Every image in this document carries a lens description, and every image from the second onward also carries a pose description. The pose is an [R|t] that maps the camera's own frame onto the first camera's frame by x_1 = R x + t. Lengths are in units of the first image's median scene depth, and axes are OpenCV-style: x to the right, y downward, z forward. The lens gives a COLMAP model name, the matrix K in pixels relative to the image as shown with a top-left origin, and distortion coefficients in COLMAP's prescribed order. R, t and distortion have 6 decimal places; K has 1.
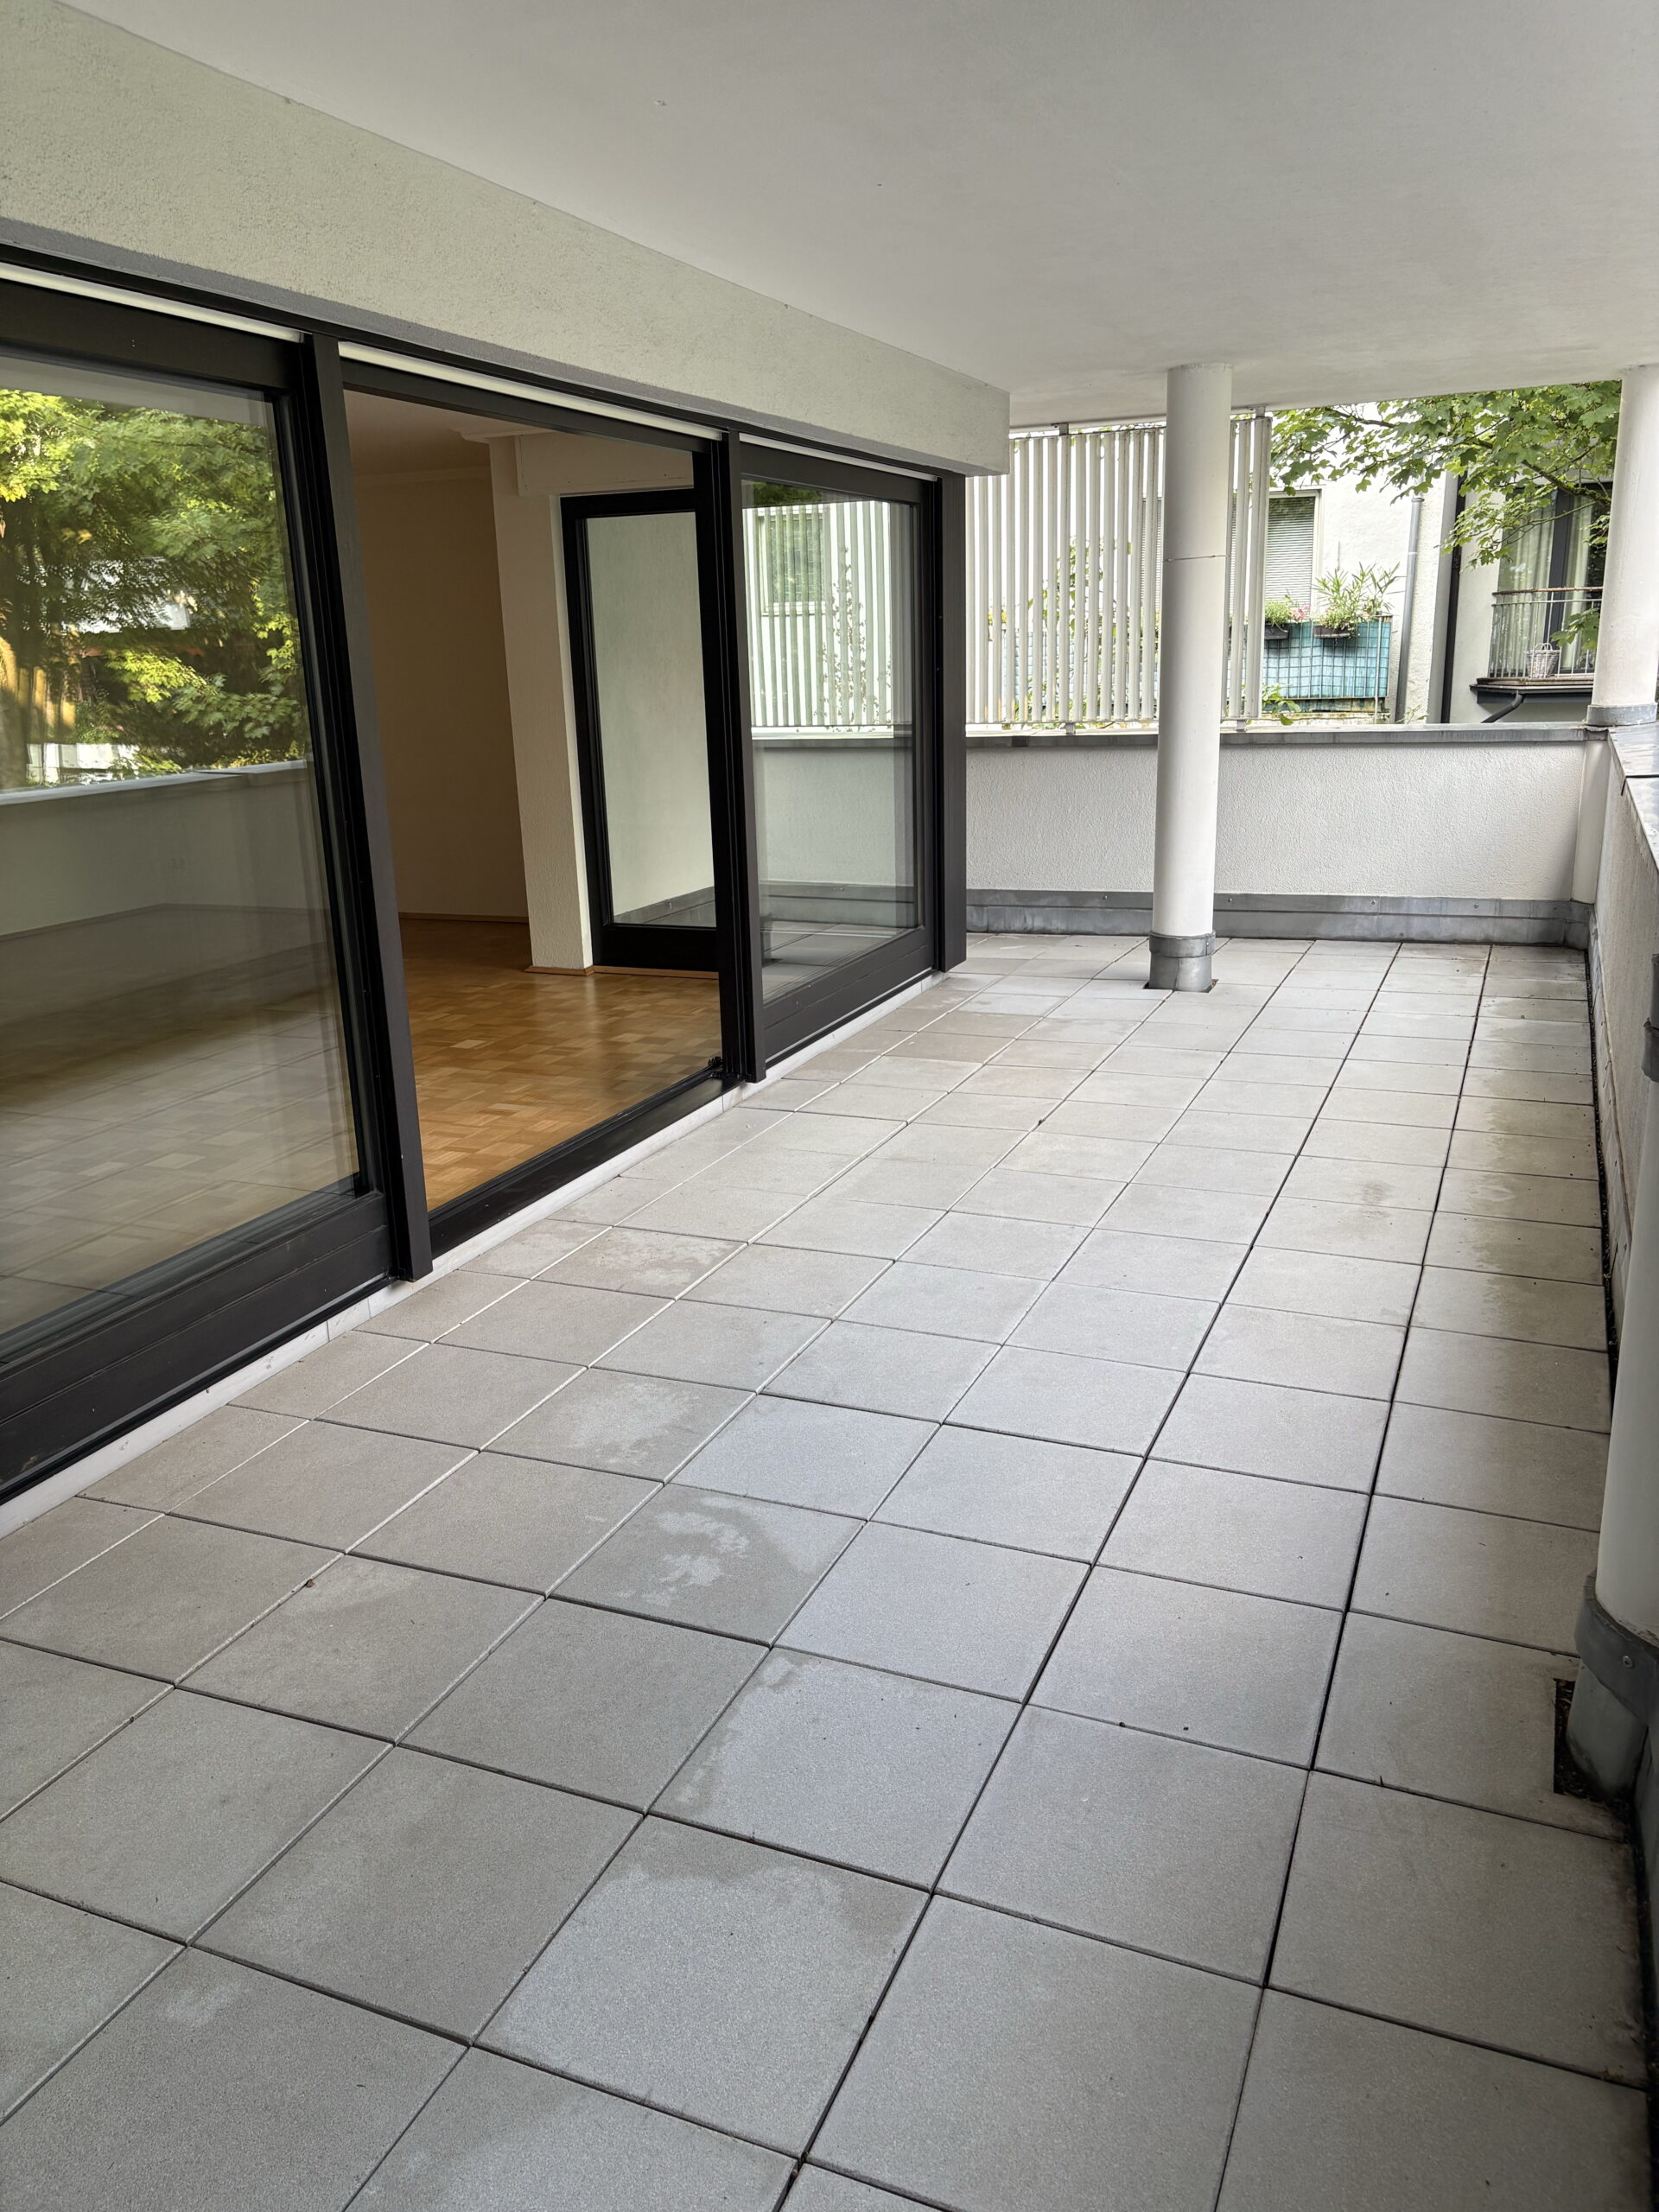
lens RADIAL K [[1674.2, 0, 824.1], [0, 1674.2, 1119.7], [0, 0, 1]] dist [0.002411, -0.001538]
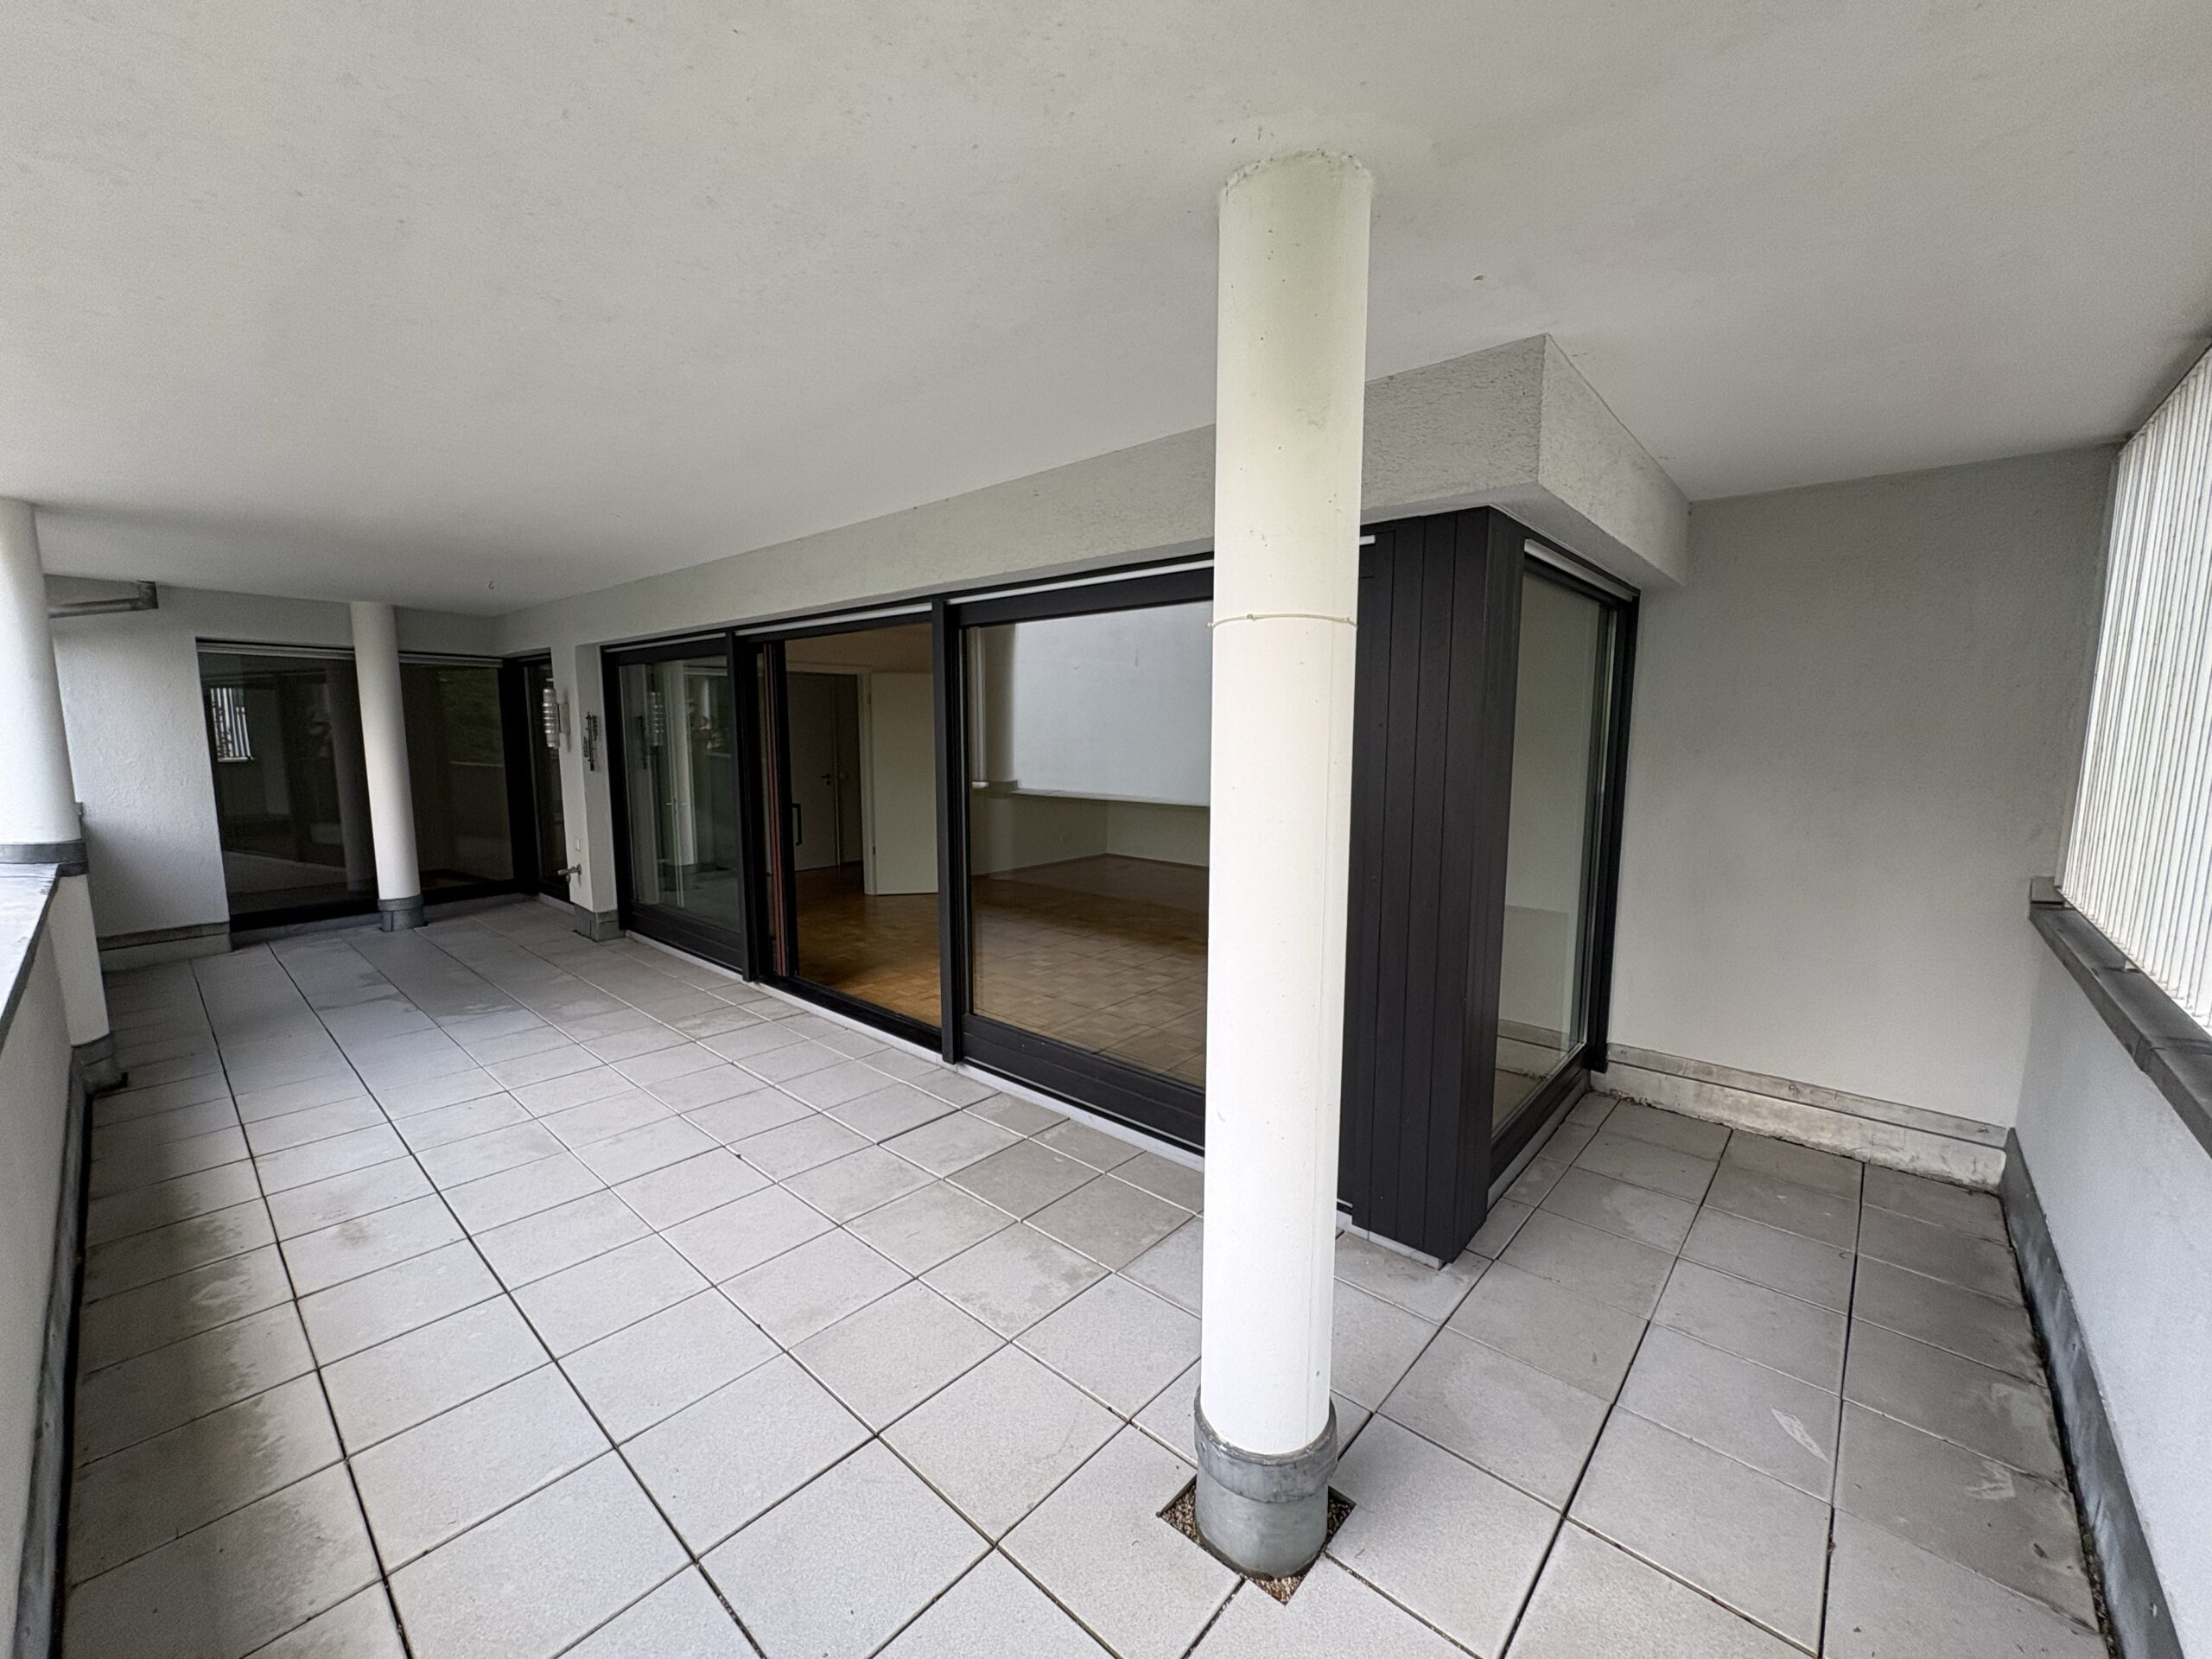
lens RADIAL K [[879.7, 0, 1103.7], [0, 879.7, 831.3], [0, 0, 1]] dist [-0.000513, 0.000105]
pose [[-0.324001, 0.143622, -0.935092, 0.682830], [-0.254247, 0.938829, 0.232290, -0.485720], [0.911253, 0.313006, -0.267666, 1.536592]]
